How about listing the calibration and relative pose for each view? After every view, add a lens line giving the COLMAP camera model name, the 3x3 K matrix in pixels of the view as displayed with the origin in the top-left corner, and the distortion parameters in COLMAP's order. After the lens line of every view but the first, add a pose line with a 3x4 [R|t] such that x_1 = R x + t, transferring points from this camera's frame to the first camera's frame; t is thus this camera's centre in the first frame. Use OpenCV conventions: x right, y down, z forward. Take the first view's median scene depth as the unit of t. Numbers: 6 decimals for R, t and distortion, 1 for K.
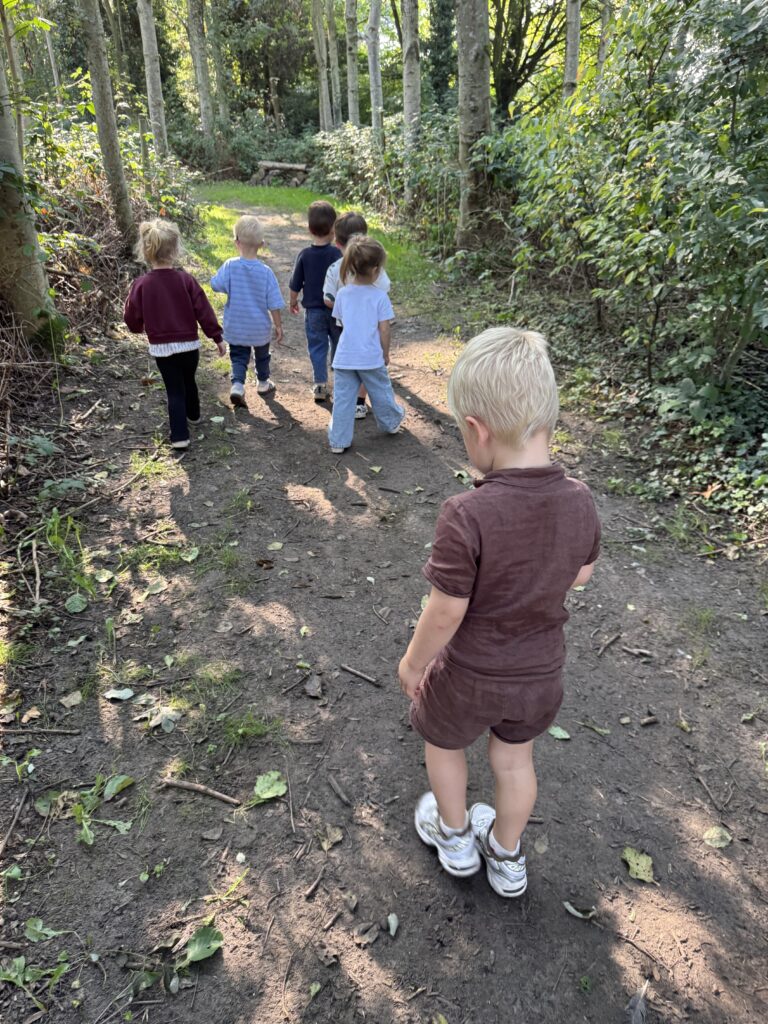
lens RADIAL K [[712.5, 0, 384.0], [0, 712.5, 512.0], [0, 0, 1]] dist [-0.013088, 0.002186]
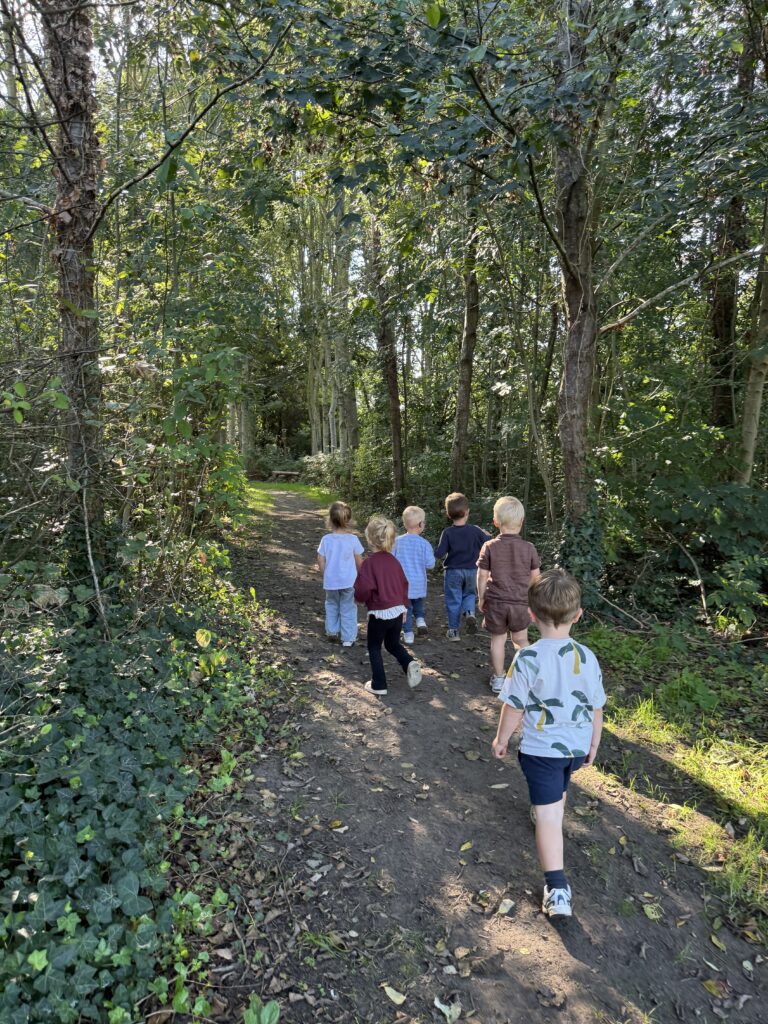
lens RADIAL K [[712.5, 0, 384.0], [0, 712.5, 512.0], [0, 0, 1]] dist [-0.013088, 0.002186]
pose [[0.999981, -0.005178, 0.003374, 0.035572], [0.006101, 0.914232, -0.405145, 0.121404], [-0.000987, 0.405158, 0.914246, -0.220599]]
